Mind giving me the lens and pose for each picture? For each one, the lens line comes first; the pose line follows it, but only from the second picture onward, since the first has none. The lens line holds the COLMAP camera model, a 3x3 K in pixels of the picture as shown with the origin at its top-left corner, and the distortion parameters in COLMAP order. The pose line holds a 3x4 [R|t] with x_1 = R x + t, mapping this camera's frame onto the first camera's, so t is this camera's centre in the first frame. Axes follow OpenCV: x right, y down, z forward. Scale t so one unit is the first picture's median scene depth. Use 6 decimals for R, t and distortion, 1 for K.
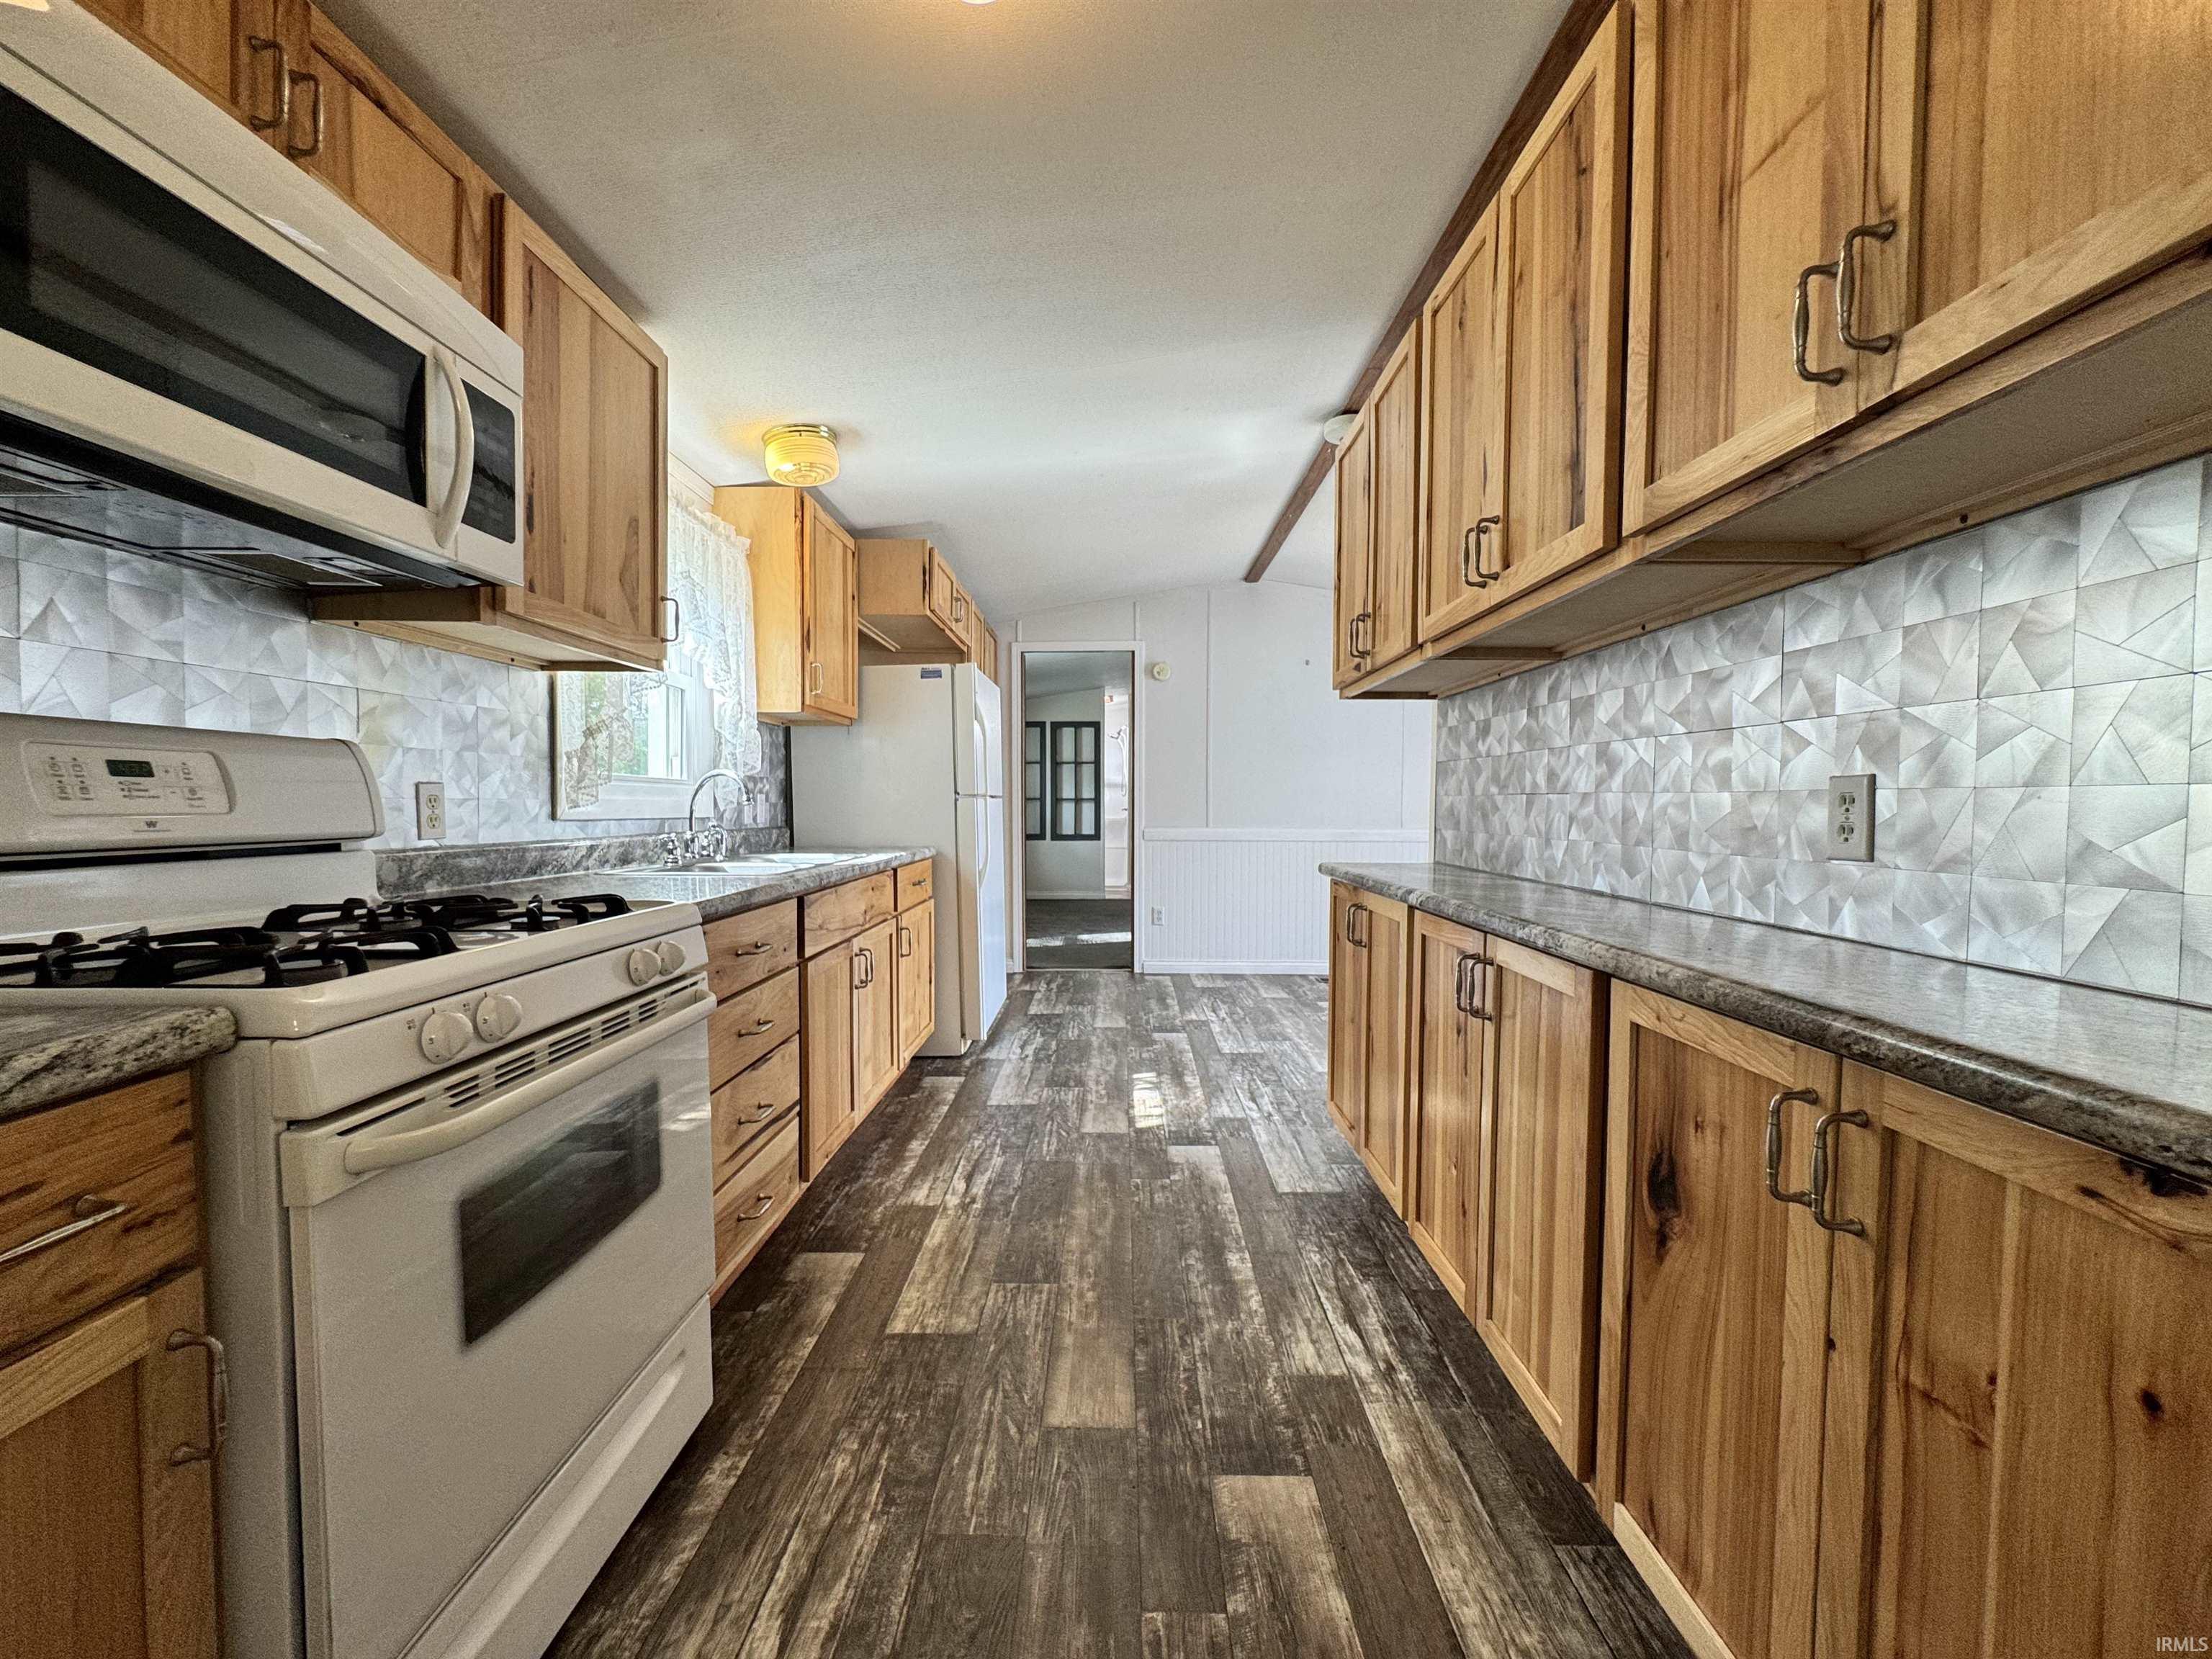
lens RADIAL K [[879.2, 0, 1106.0], [0, 879.2, 829.5], [0, 0, 1]] dist [-0.026415, -0.000182]
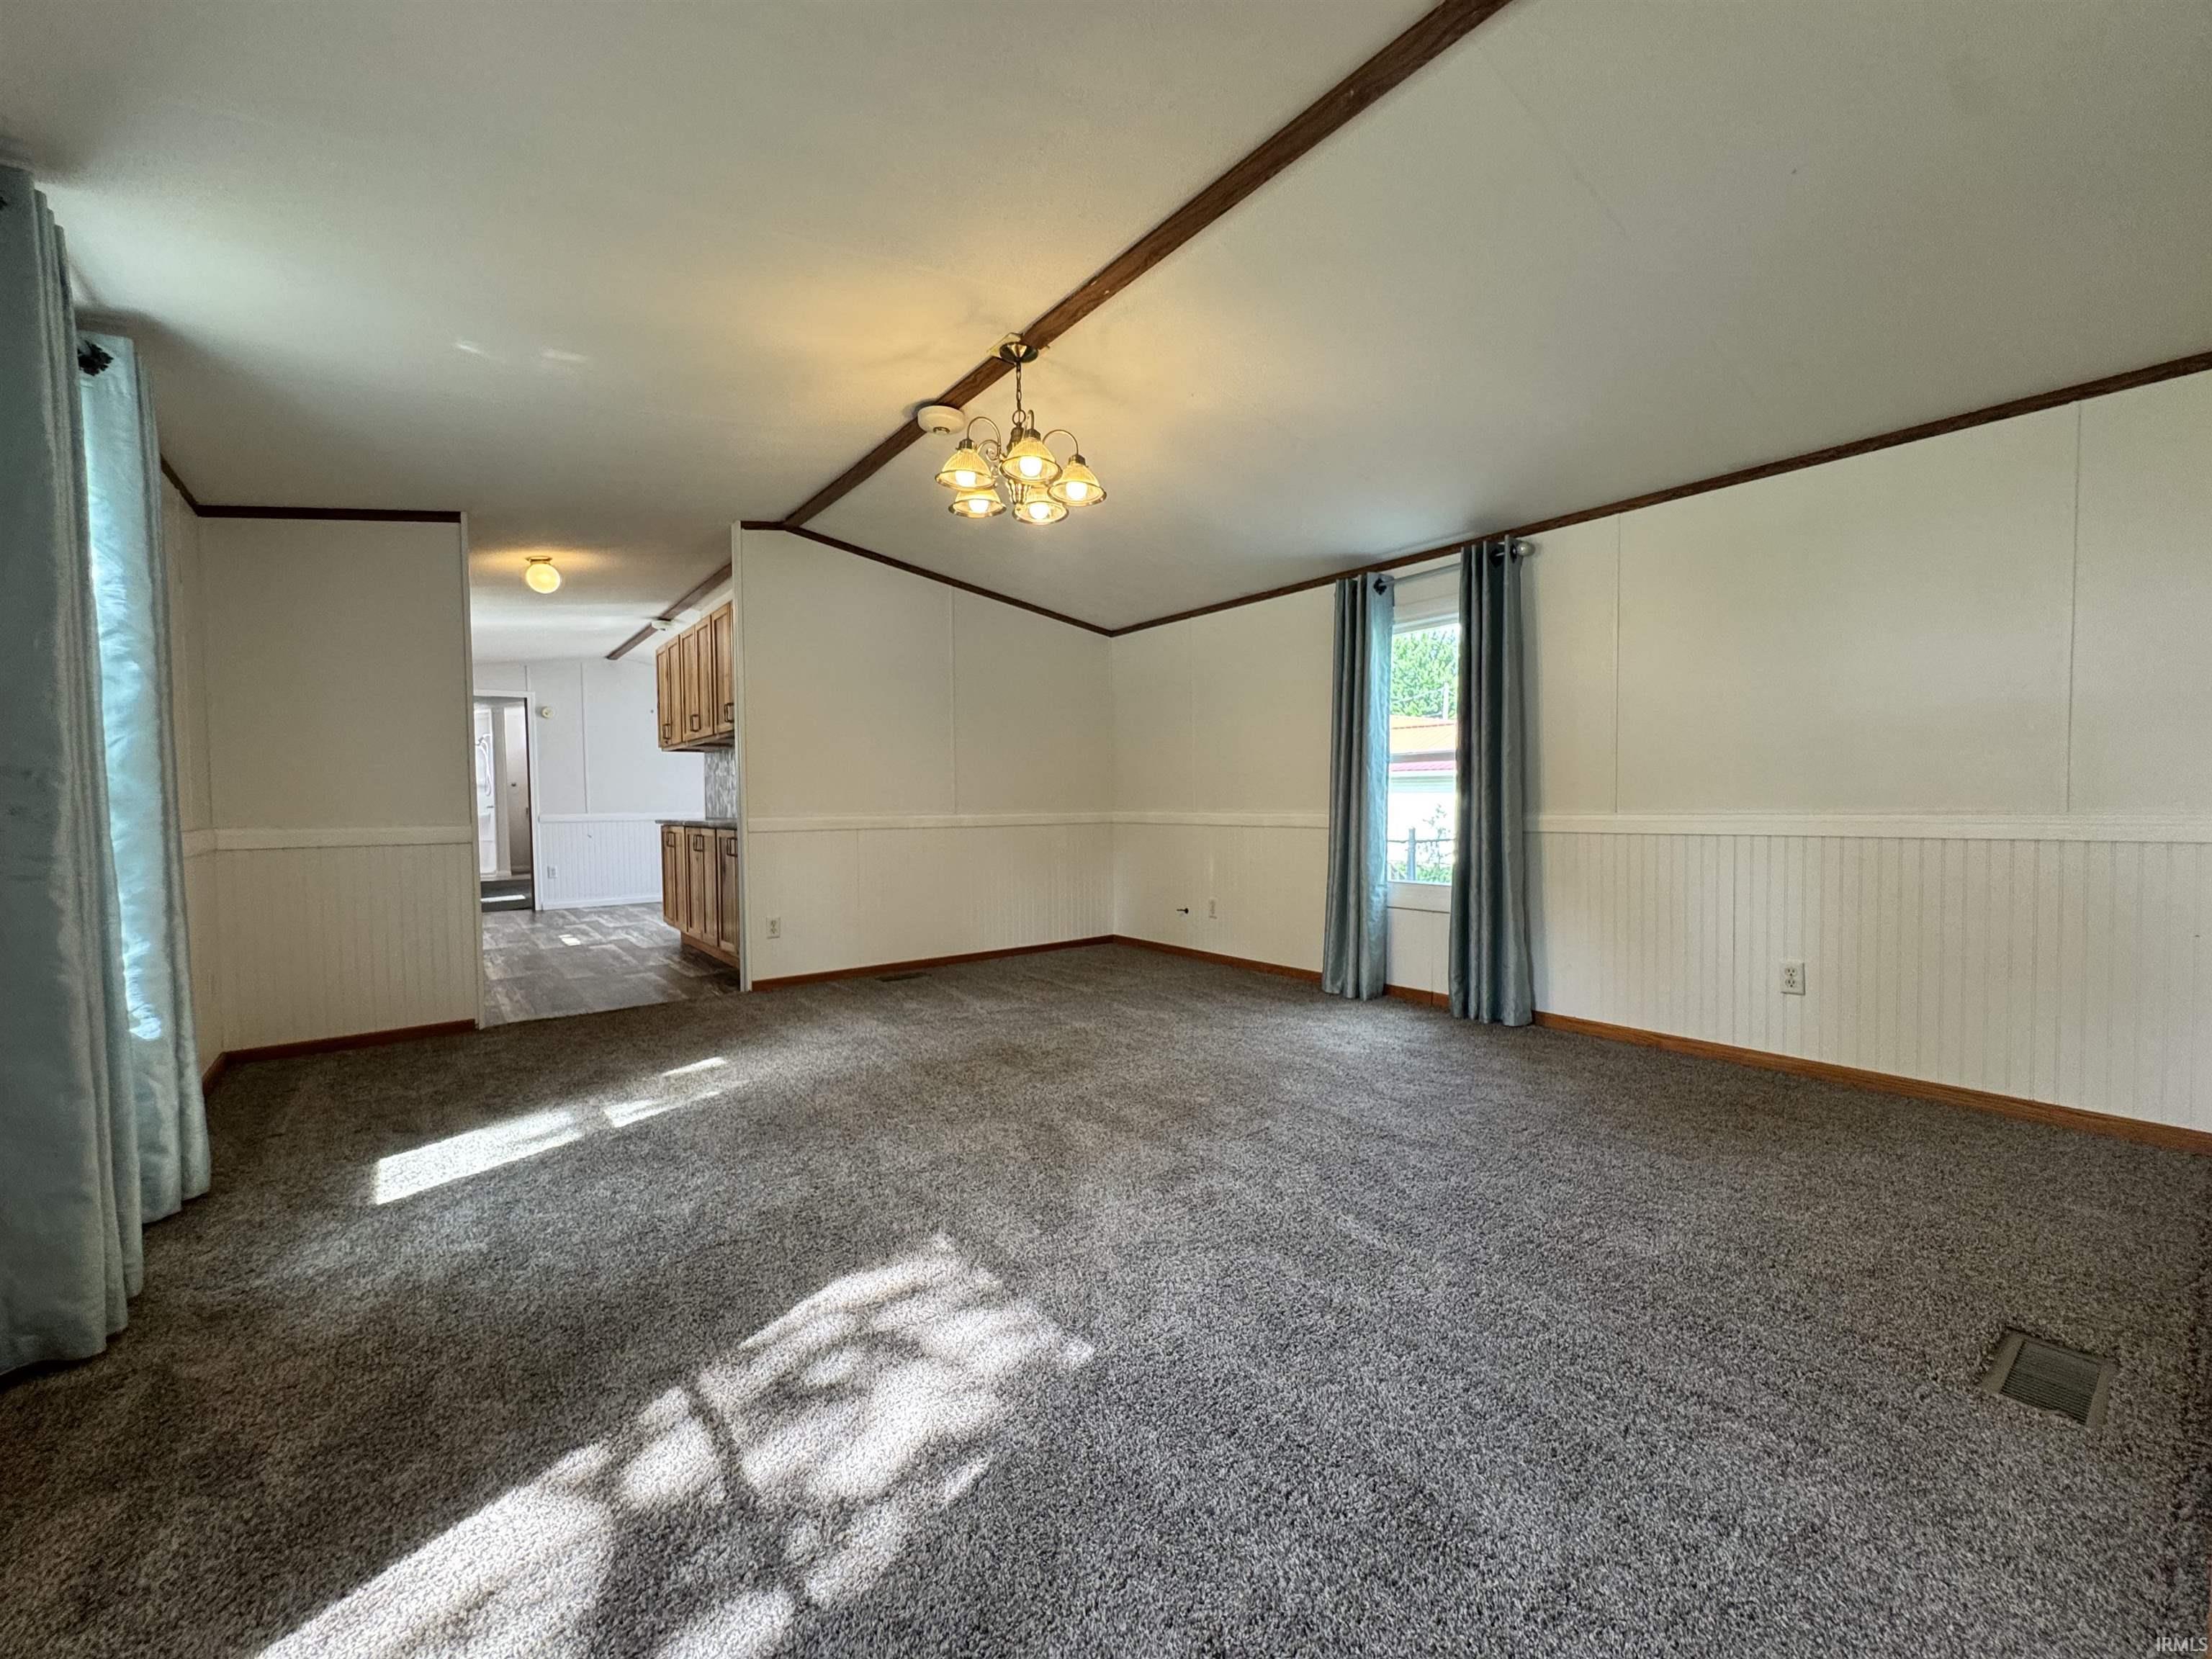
lens RADIAL K [[879.2, 0, 1106.0], [0, 879.2, 829.5], [0, 0, 1]] dist [-0.026415, -0.000182]
pose [[0.773035, -0.041086, 0.633031, -0.291673], [0.038472, 0.999100, 0.017864, 0.065308], [-0.633195, 0.010545, 0.773920, -1.501615]]
